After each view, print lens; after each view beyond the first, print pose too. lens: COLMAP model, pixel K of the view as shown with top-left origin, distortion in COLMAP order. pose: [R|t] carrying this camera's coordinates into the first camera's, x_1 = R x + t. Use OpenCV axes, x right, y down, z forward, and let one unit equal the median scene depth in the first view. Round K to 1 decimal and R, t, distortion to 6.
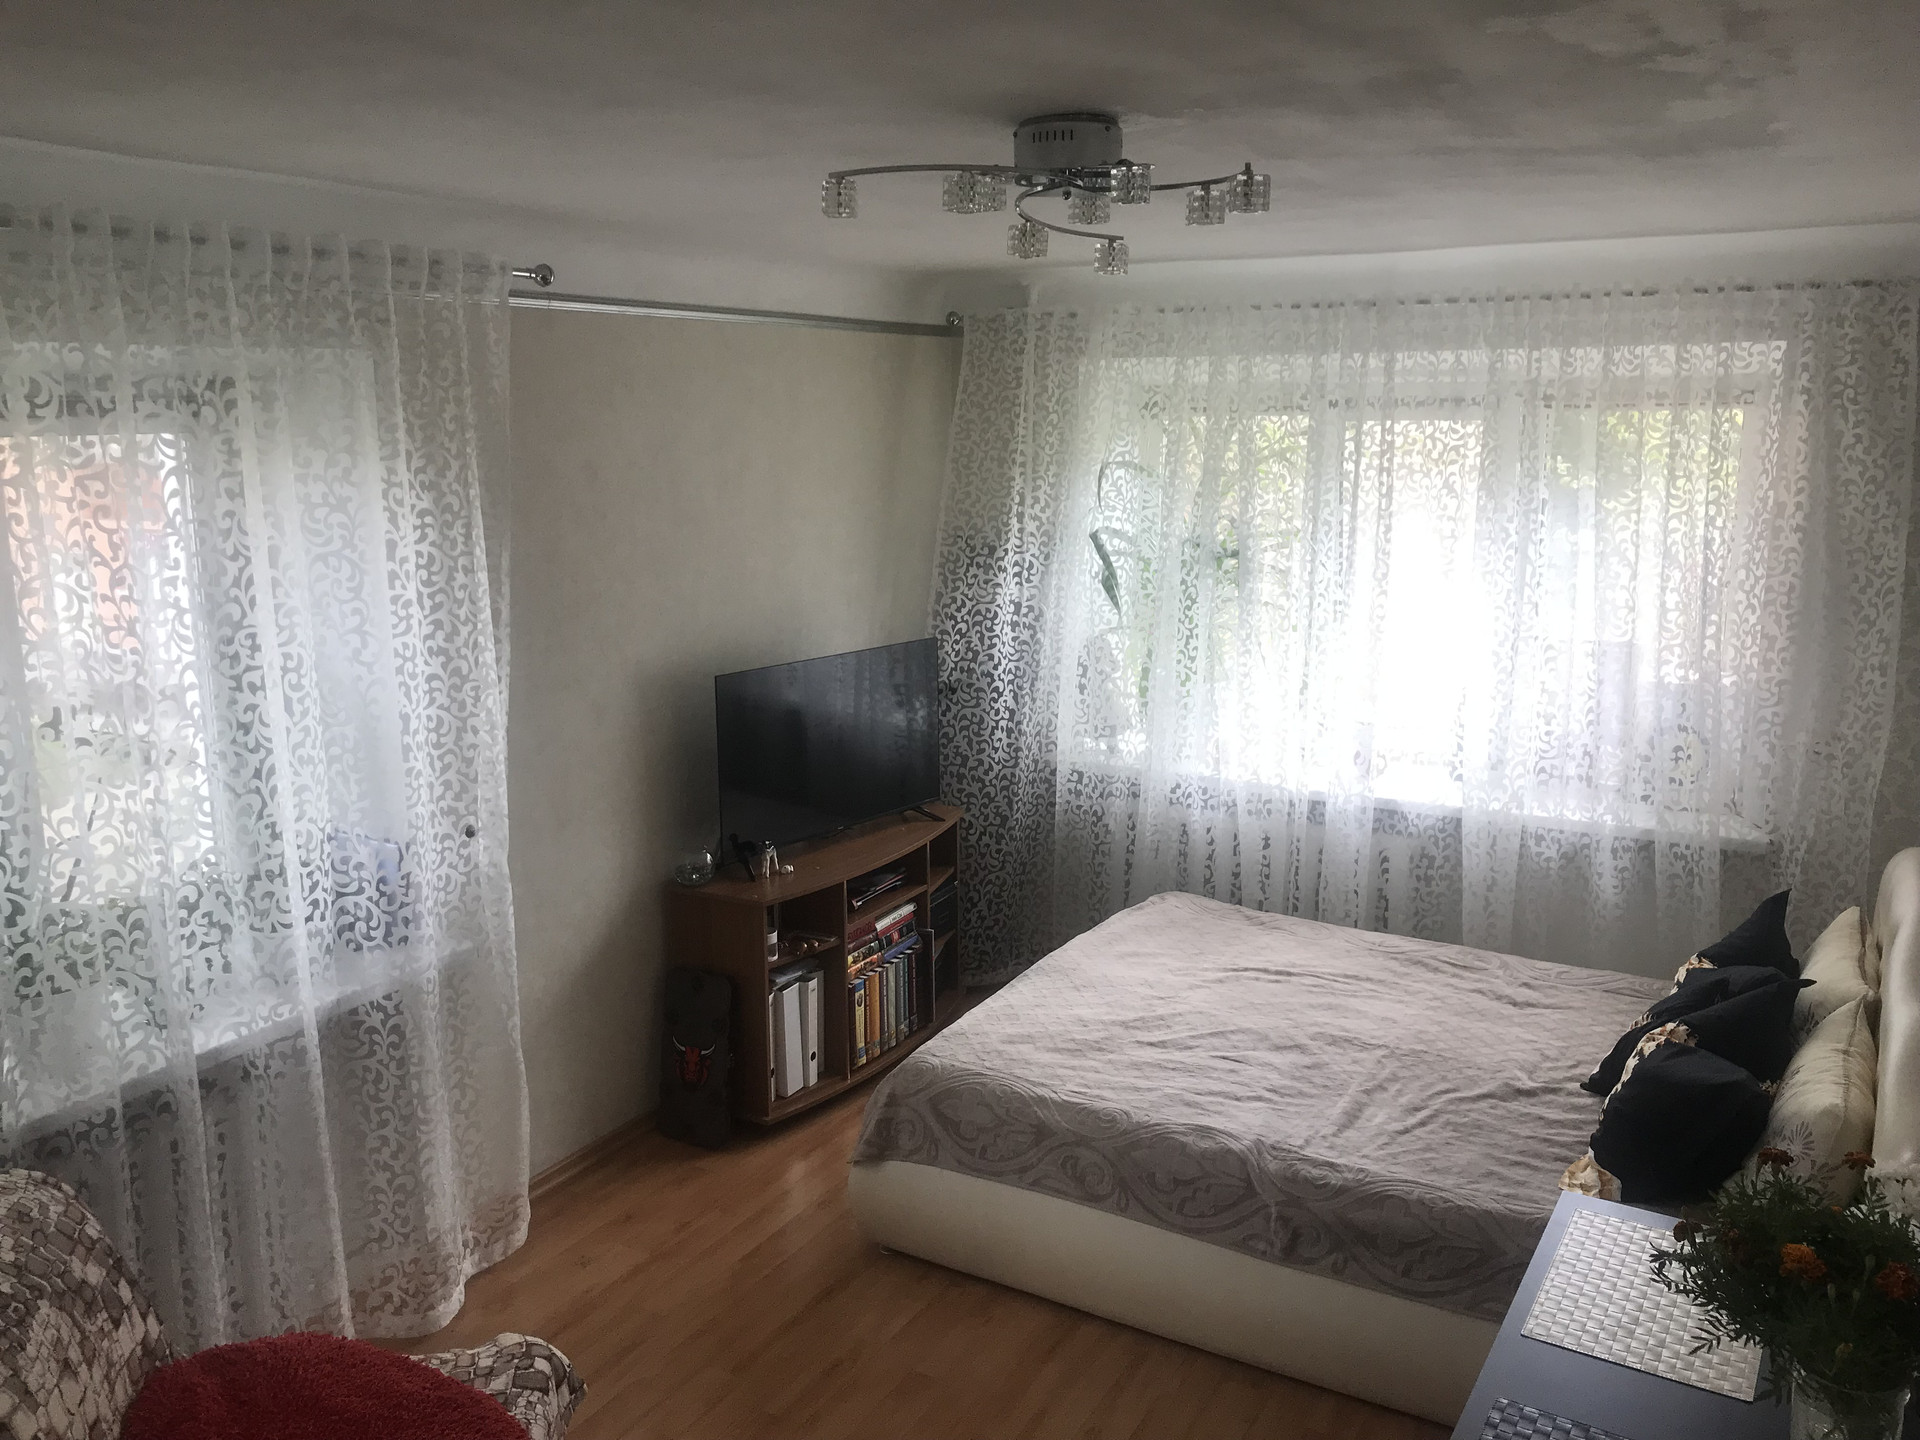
lens RADIAL K [[1605.3, 0, 965.8], [0, 1605.3, 713.8], [0, 0, 1]] dist [0.065052, -0.011045]
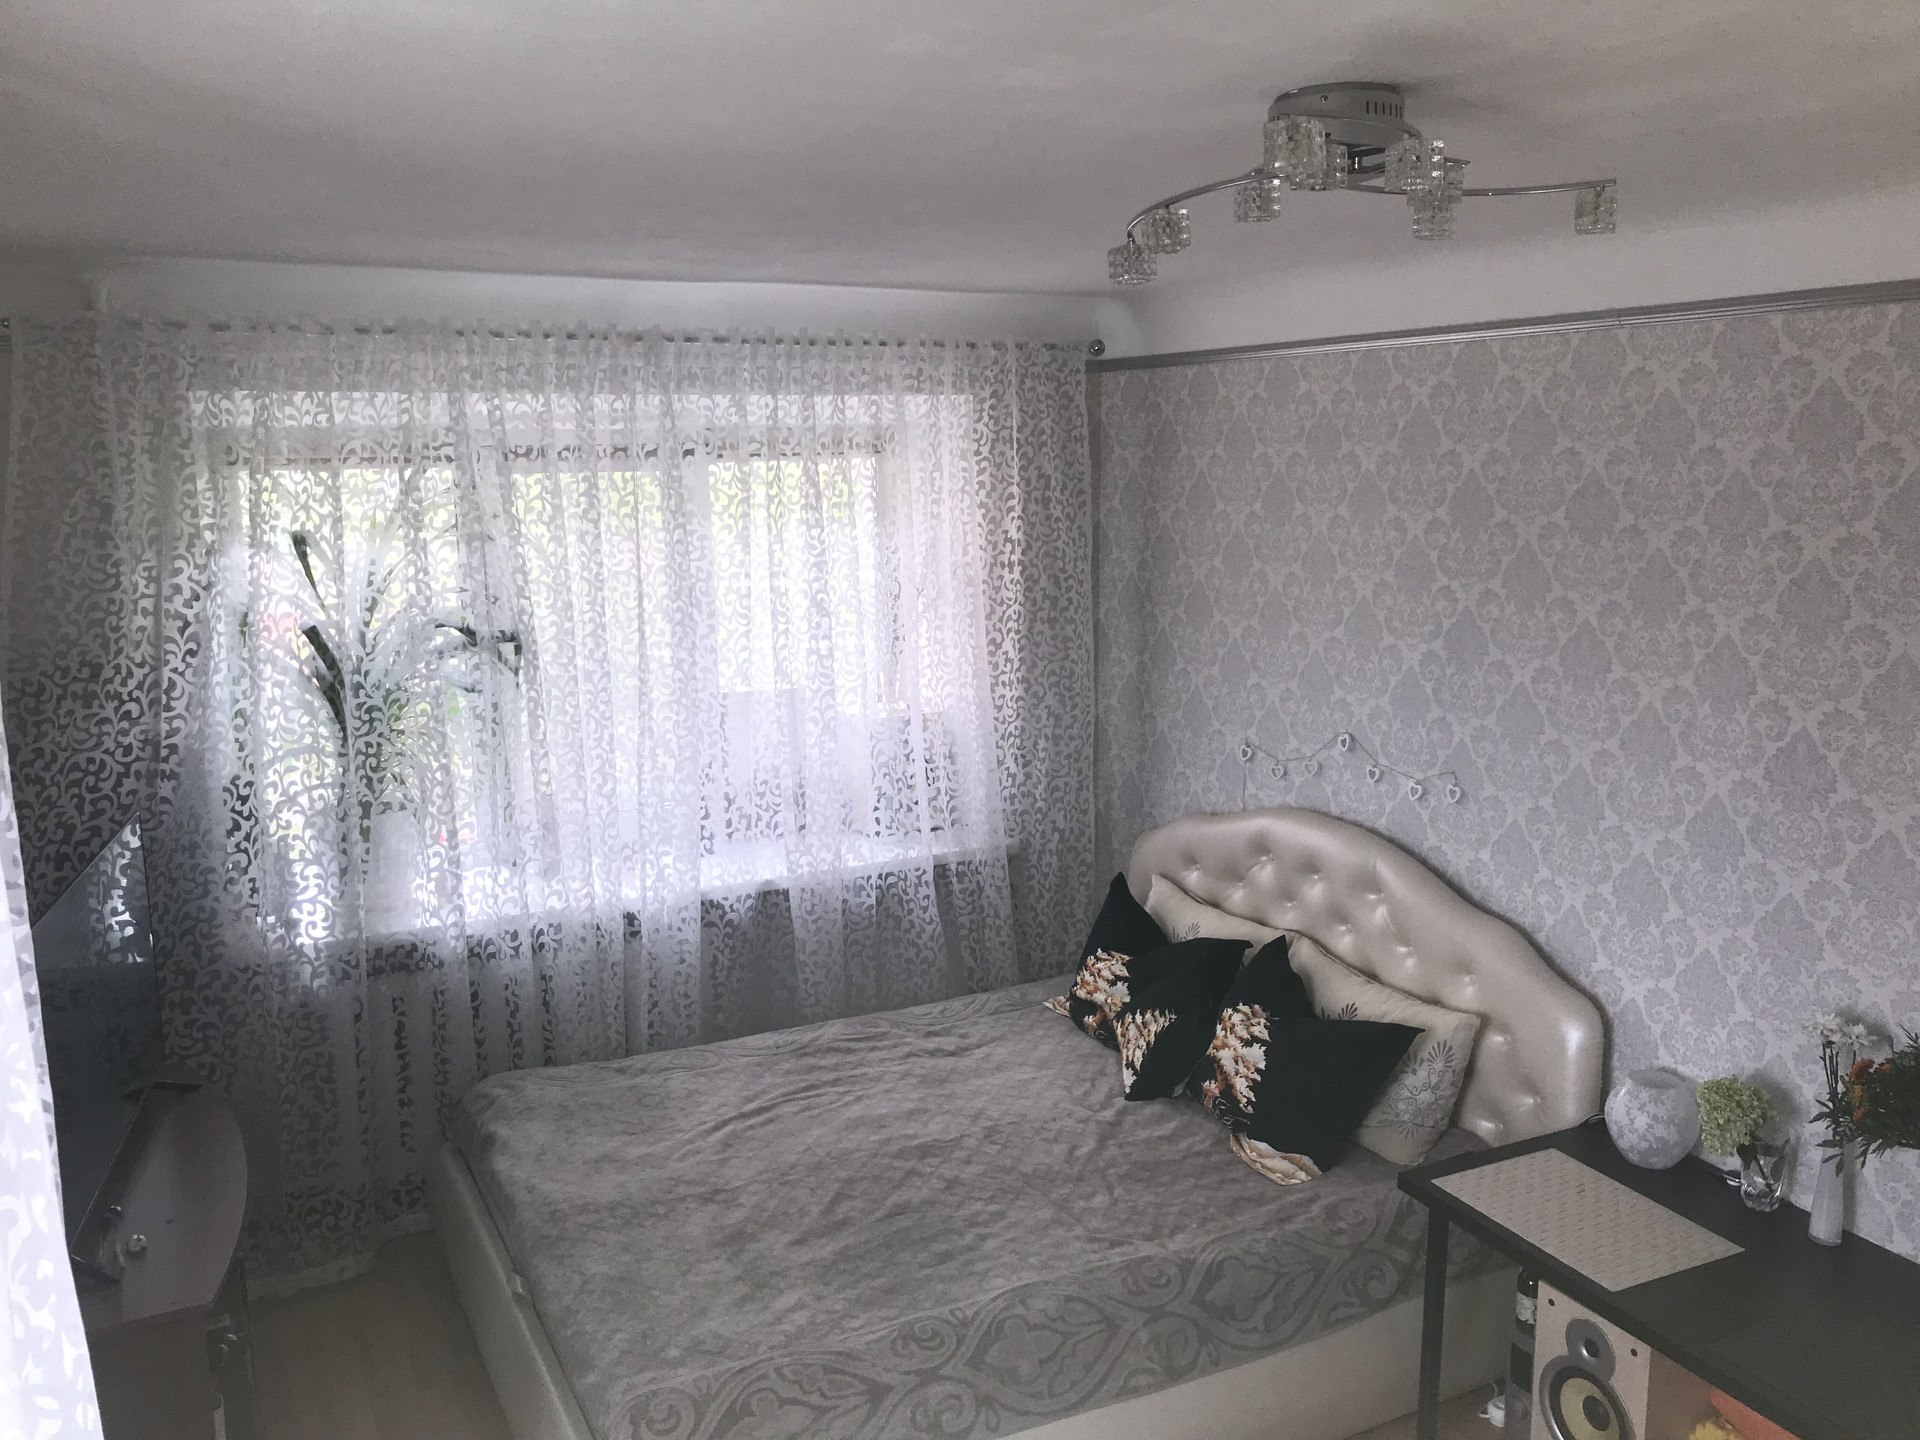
lens RADIAL K [[1605.3, 0, 961.5], [0, 1605.3, 727.3], [0, 0, 1]] dist [0.065052, -0.011045]
pose [[0.554581, -0.145153, 0.819372, -0.378756], [0.168534, 0.983855, 0.060222, -0.065994], [-0.814884, 0.104694, 0.570091, 0.365545]]
